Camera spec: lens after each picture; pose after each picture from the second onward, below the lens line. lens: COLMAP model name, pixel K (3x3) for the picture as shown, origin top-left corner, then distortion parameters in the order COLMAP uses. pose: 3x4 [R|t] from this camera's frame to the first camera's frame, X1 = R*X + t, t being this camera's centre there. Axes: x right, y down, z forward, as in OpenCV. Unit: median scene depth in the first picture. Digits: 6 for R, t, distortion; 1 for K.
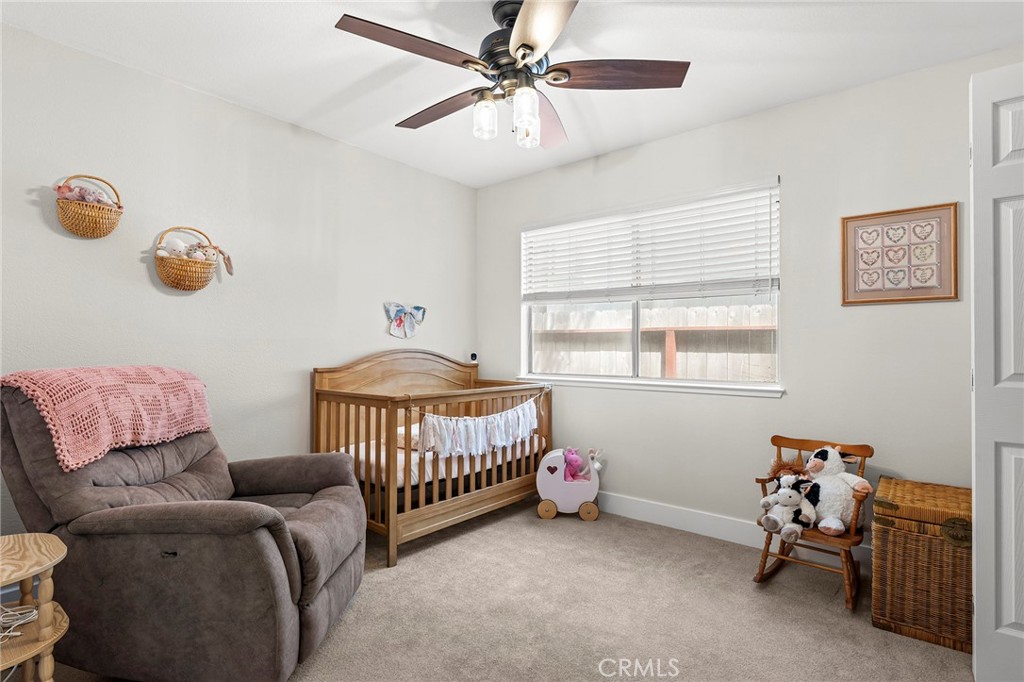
lens RADIAL K [[484.0, 0, 512.0], [0, 484.0, 343.0], [0, 0, 1]] dist [-0.002714, -0.000474]
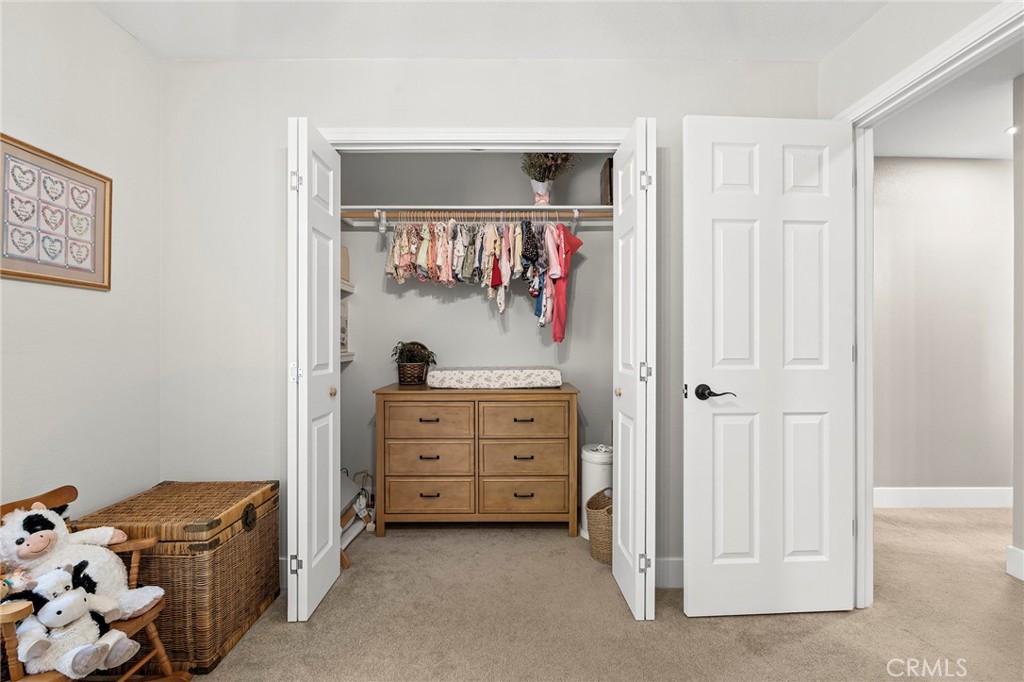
lens RADIAL K [[471.3, 0, 511.9], [0, 471.3, 341.2], [0, 0, 1]] dist [-0.001454, -0.000040]
pose [[-0.640136, 0.004120, 0.768251, -0.187345], [-0.007372, 0.999907, -0.011504, 0.006962], [-0.768226, -0.013028, -0.640046, 0.920794]]
